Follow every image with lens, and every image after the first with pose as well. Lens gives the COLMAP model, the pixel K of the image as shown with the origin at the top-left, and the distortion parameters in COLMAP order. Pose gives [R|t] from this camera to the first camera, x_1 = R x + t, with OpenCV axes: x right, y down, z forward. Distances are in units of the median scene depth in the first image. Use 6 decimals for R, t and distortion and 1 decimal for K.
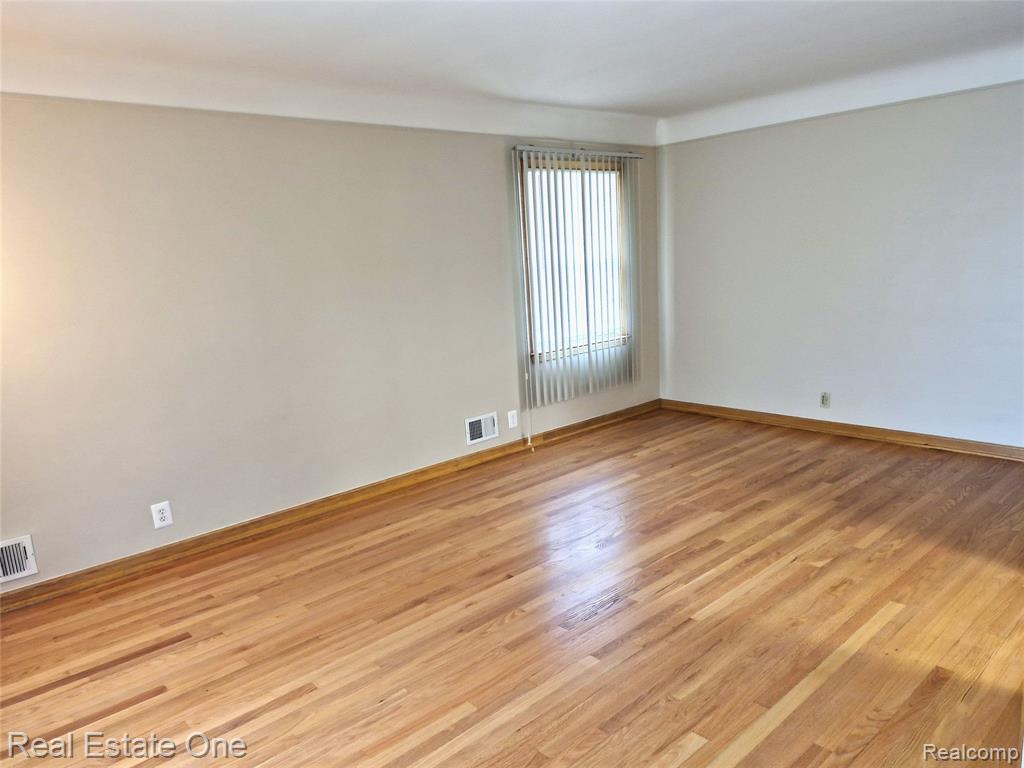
lens RADIAL K [[709.4, 0, 512.1], [0, 709.4, 379.4], [0, 0, 1]] dist [0.023305, -0.011123]
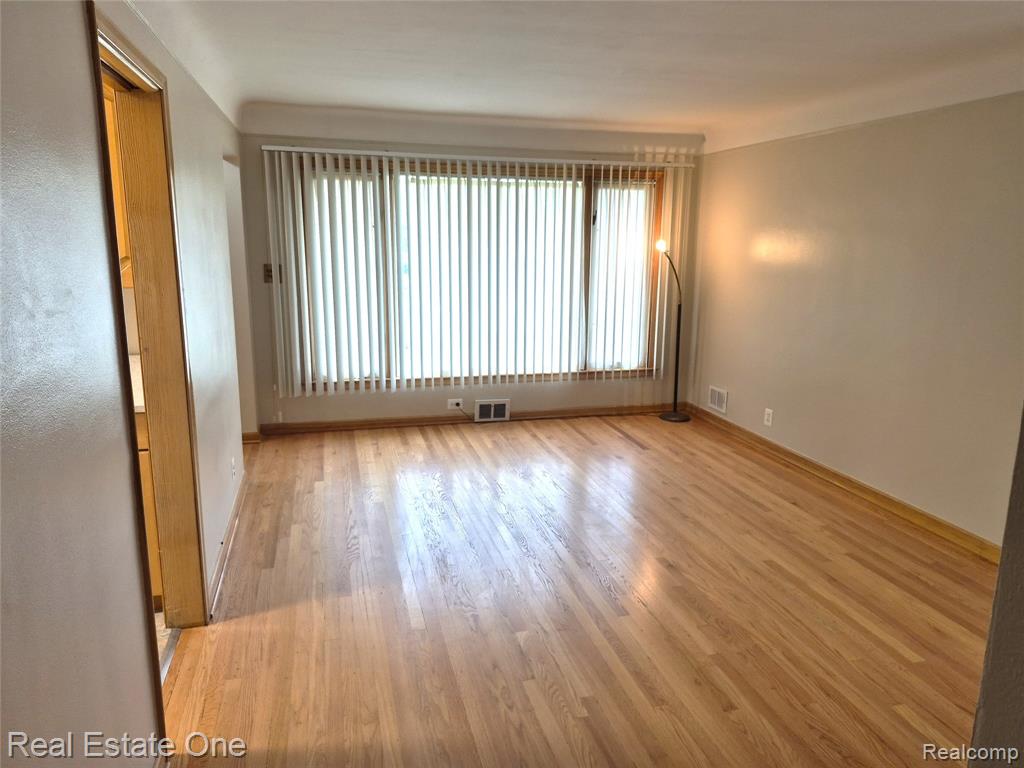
lens RADIAL K [[709.4, 0, 512.8], [0, 709.4, 385.4], [0, 0, 1]] dist [0.023305, -0.011123]
pose [[-0.444957, 0.240999, -0.862515, 0.966524], [-0.152542, 0.928640, 0.338170, -0.278372], [0.882465, 0.282041, -0.376442, 1.070298]]
